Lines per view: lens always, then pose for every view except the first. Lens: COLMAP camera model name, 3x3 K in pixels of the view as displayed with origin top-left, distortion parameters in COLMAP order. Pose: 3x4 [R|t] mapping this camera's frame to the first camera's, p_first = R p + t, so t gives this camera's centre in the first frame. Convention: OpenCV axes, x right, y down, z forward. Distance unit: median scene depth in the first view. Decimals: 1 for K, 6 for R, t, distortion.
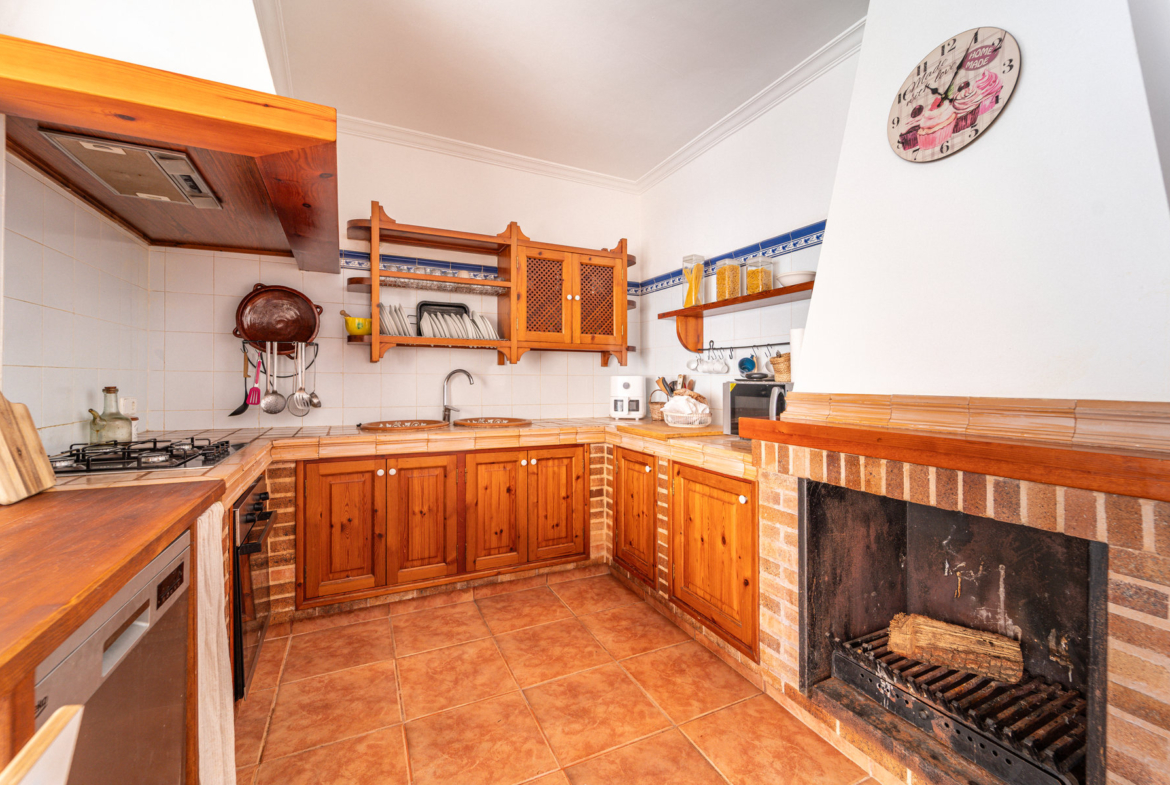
lens RADIAL K [[486.7, 0, 592.5], [0, 486.7, 376.5], [0, 0, 1]] dist [0.004705, -0.001108]
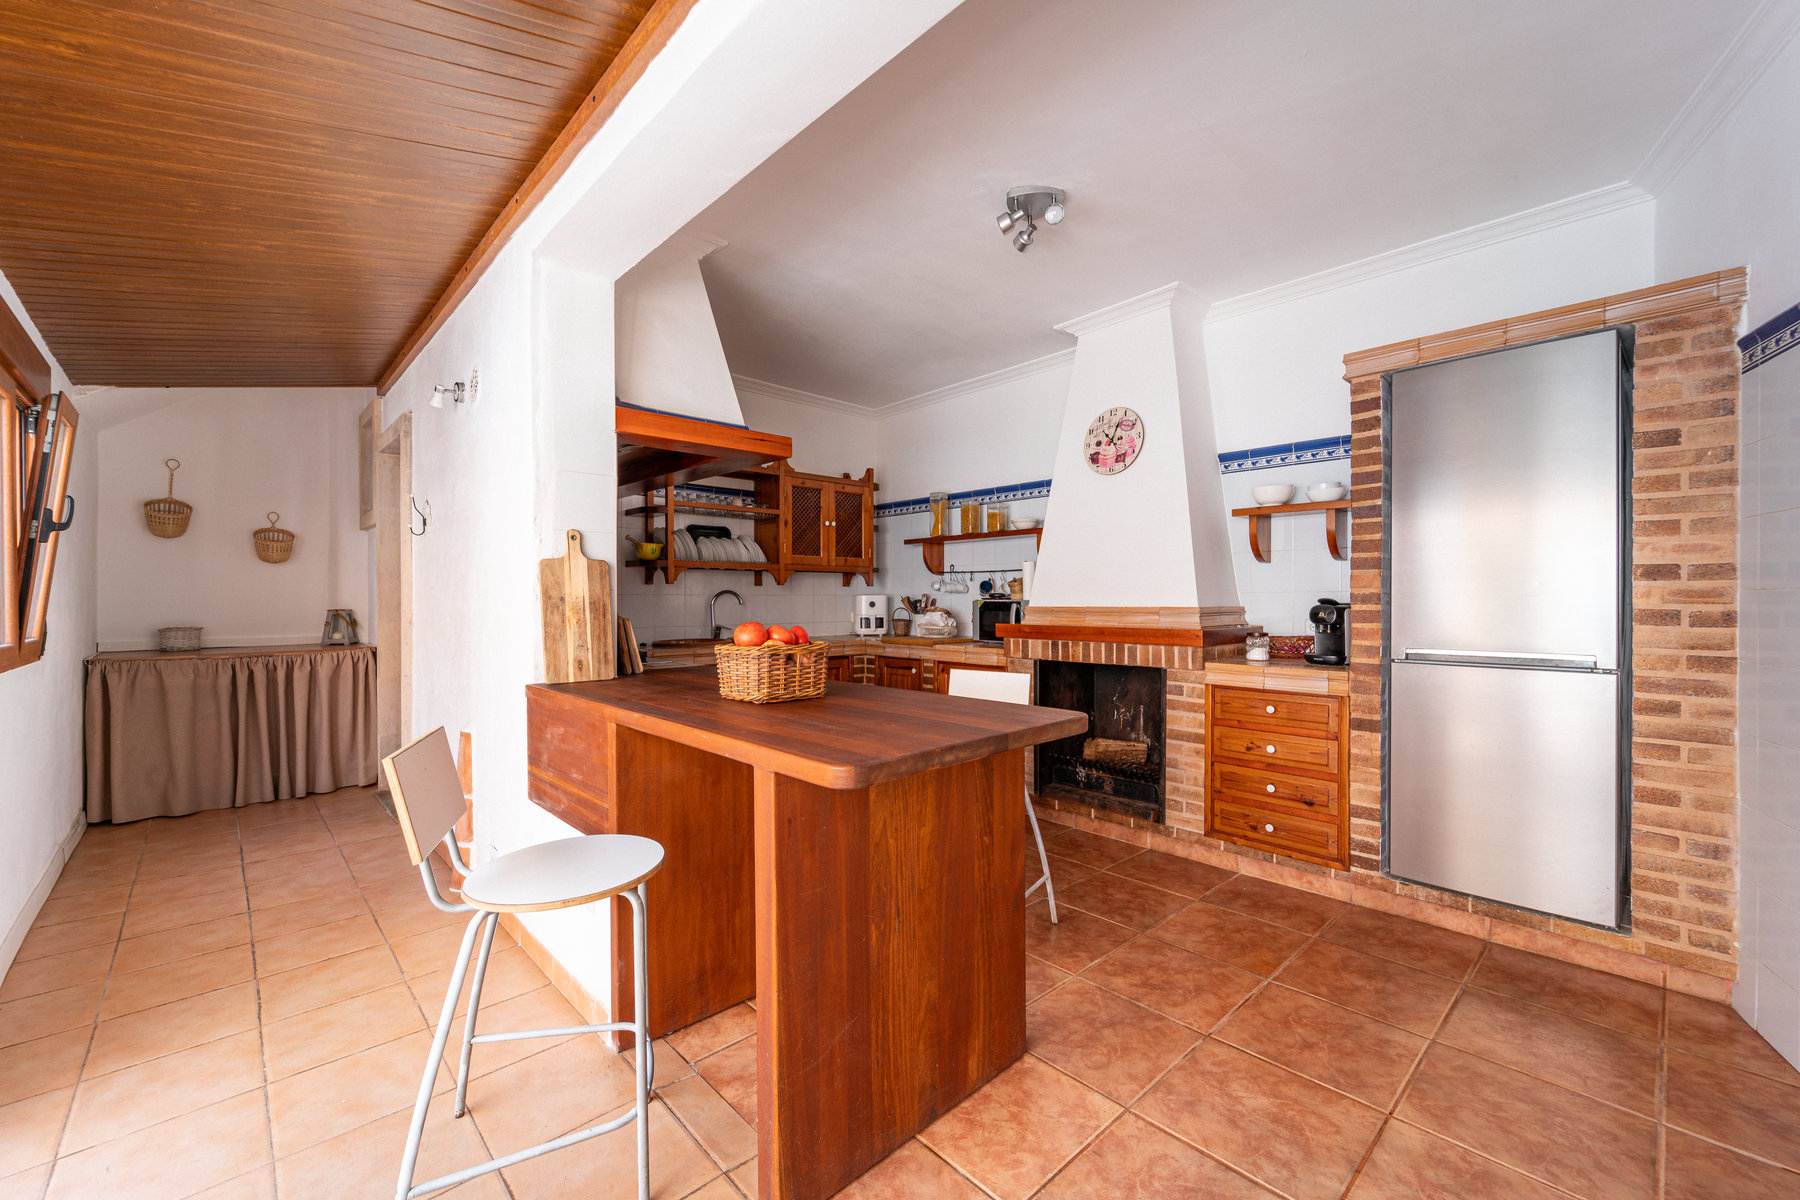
lens RADIAL K [[748.7, 0, 898.1], [0, 748.7, 602.9], [0, 0, 1]] dist [0.004705, -0.001108]
pose [[0.957609, -0.007327, 0.287977, -0.475832], [0.003428, 0.999896, 0.014040, -0.009625], [-0.288050, -0.012458, 0.957534, -0.816507]]
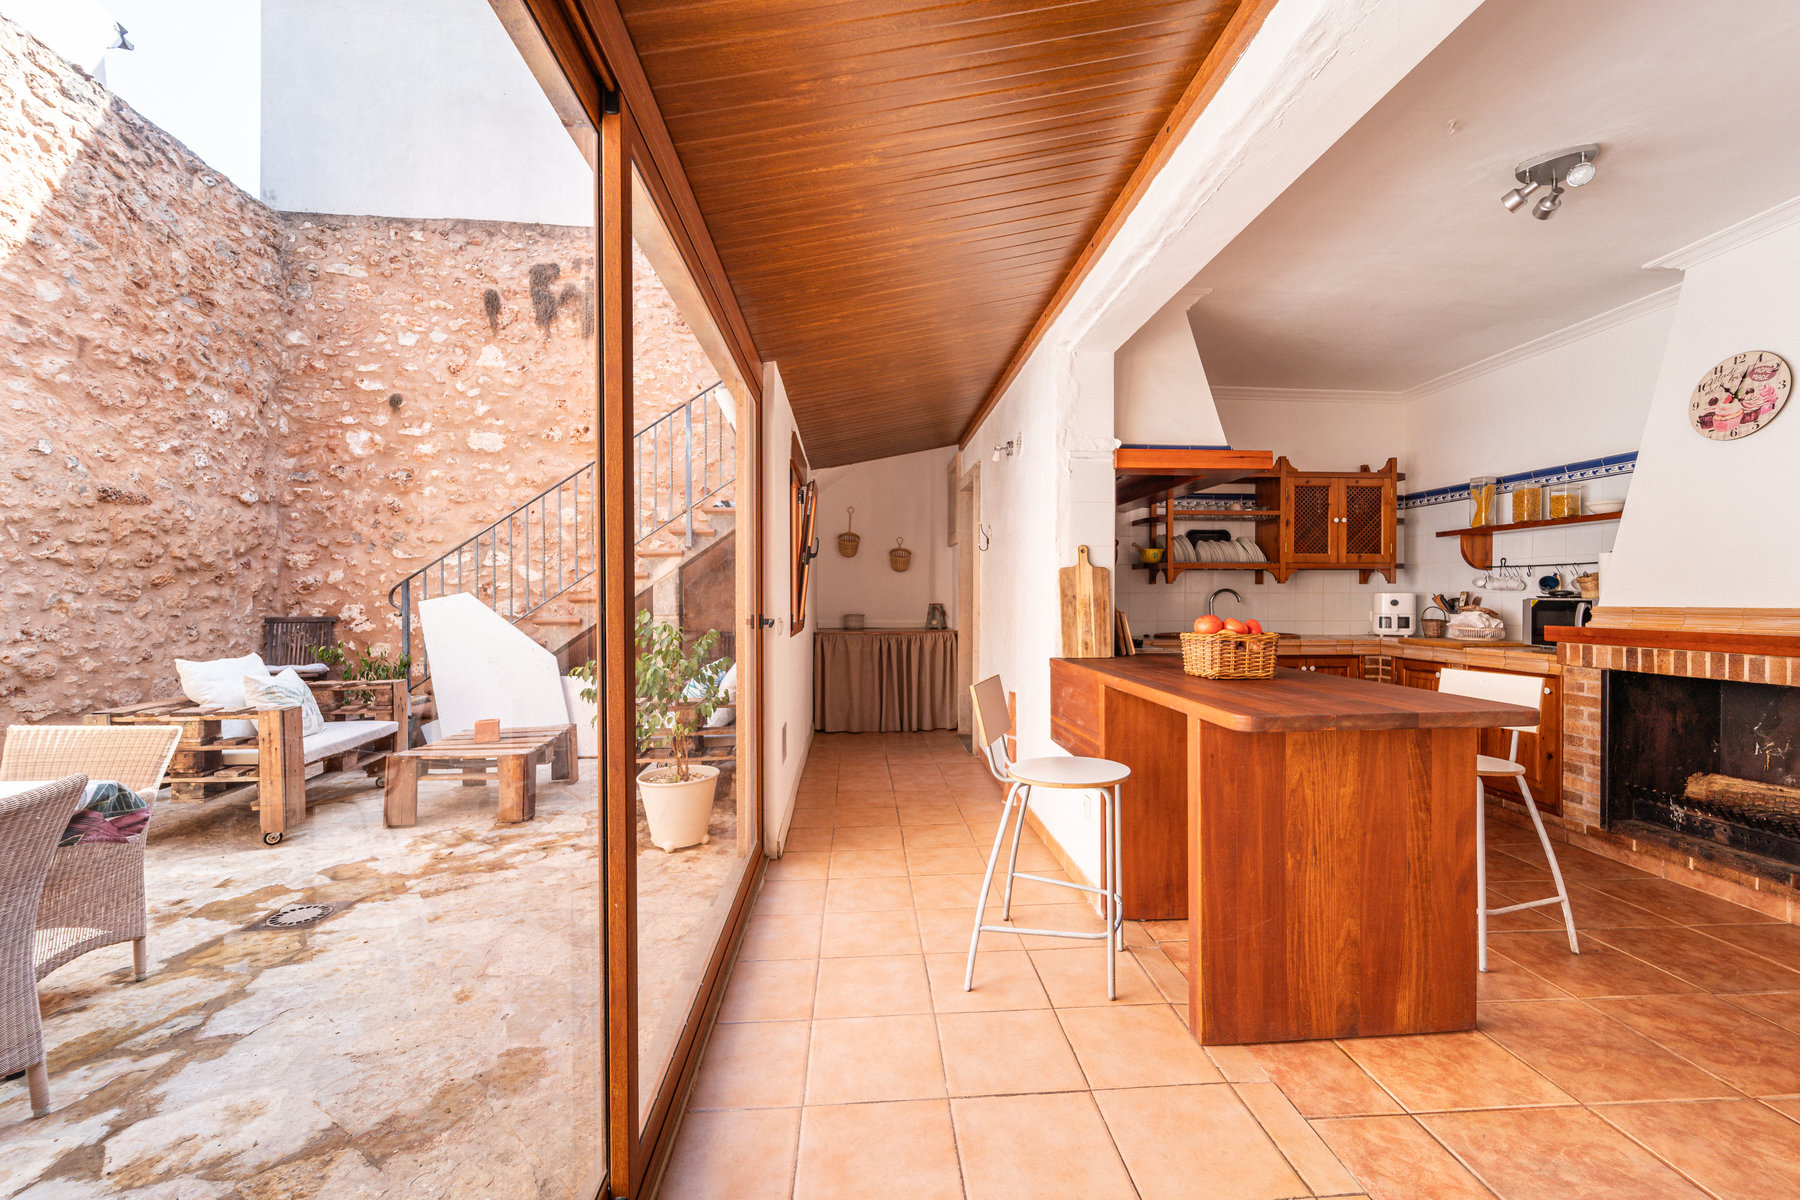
lens RADIAL K [[748.7, 0, 900.2], [0, 748.7, 607.7], [0, 0, 1]] dist [0.004705, -0.001108]
pose [[0.927386, 0.001451, -0.374104, -0.401950], [0.006296, 0.999790, 0.019485, -0.010386], [0.374054, -0.020425, 0.927182, -1.105447]]
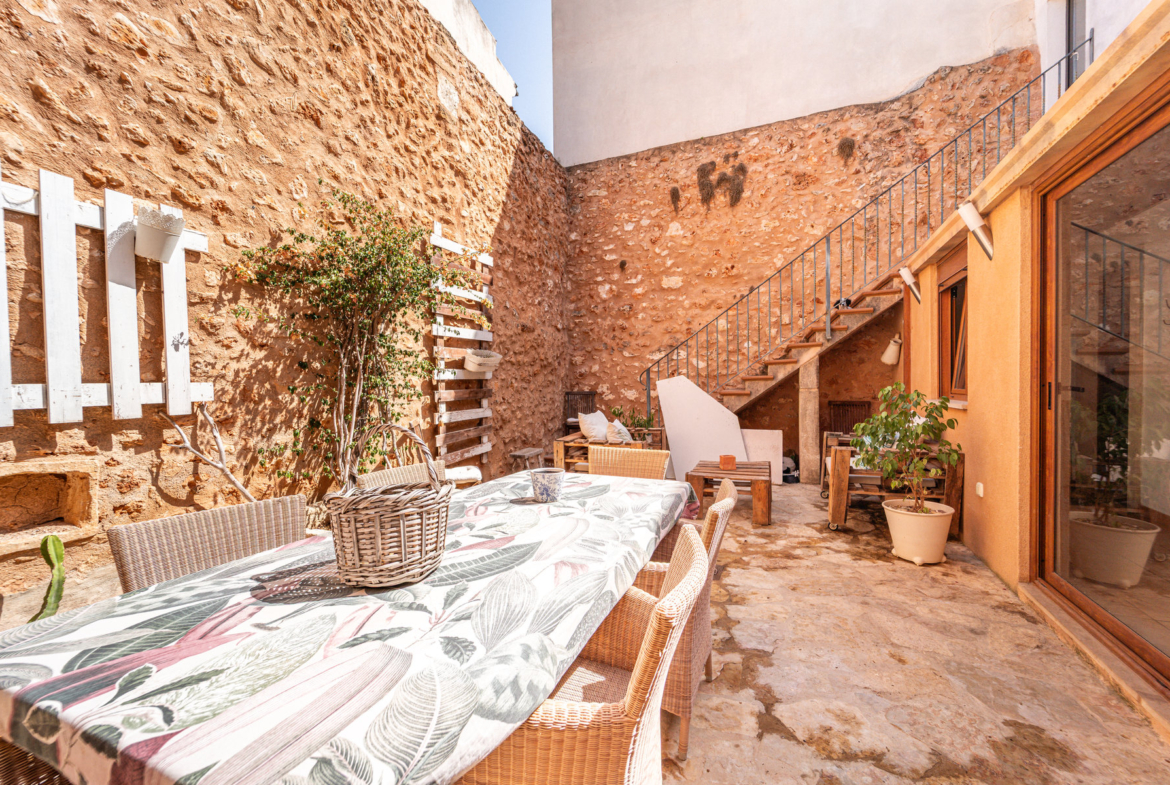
lens RADIAL K [[486.7, 0, 572.4], [0, 486.7, 394.4], [0, 0, 1]] dist [0.004705, -0.001108]
pose [[0.626976, 0.004183, -0.779028, -1.012687], [0.025631, 0.999333, 0.025995, -0.001437], [0.778617, -0.036265, 0.626451, -1.428338]]
